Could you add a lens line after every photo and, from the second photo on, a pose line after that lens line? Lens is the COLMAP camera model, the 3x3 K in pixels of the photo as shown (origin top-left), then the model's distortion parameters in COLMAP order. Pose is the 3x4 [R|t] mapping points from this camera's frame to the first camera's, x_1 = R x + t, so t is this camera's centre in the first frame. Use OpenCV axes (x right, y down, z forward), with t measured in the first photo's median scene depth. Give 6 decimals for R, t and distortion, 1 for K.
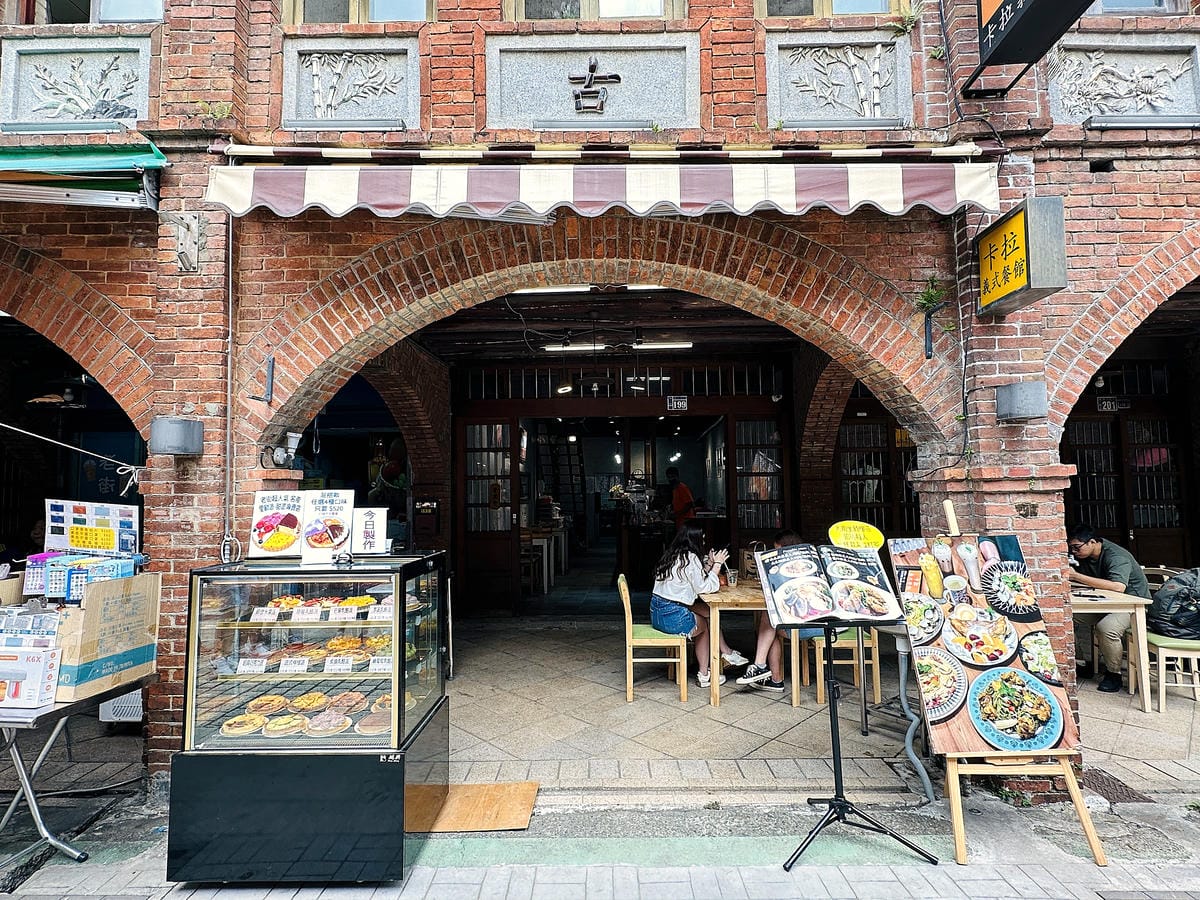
lens RADIAL K [[593.8, 0, 599.8], [0, 593.8, 453.2], [0, 0, 1]] dist [0.002361, 0.000918]
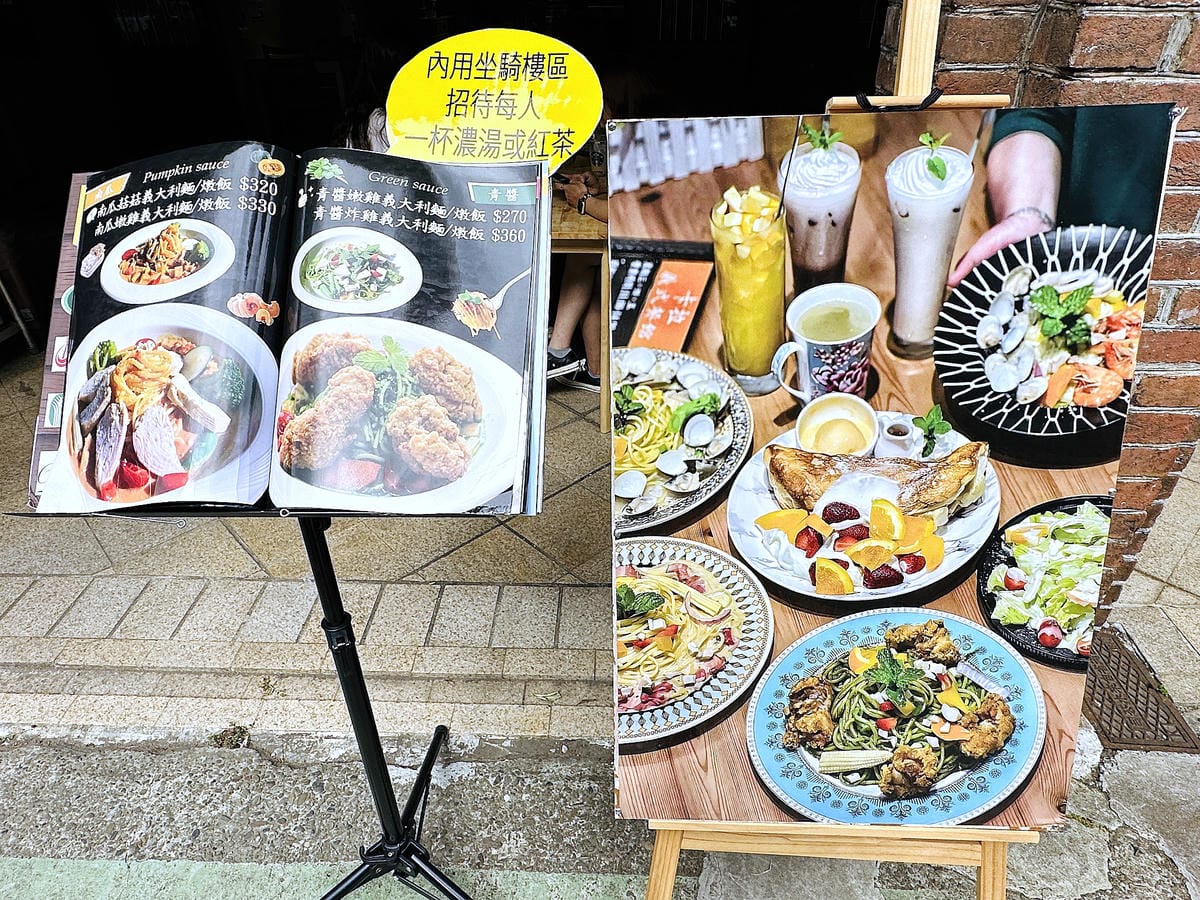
lens RADIAL K [[723.2, 0, 644.0], [0, 723.2, 430.1], [0, 0, 1]] dist [-0.004287, 0.003169]
pose [[0.999493, 0.015896, -0.027588, 0.545122], [0.004273, 0.791649, 0.610961, 0.072744], [0.031552, -0.610769, 0.791180, 0.751670]]
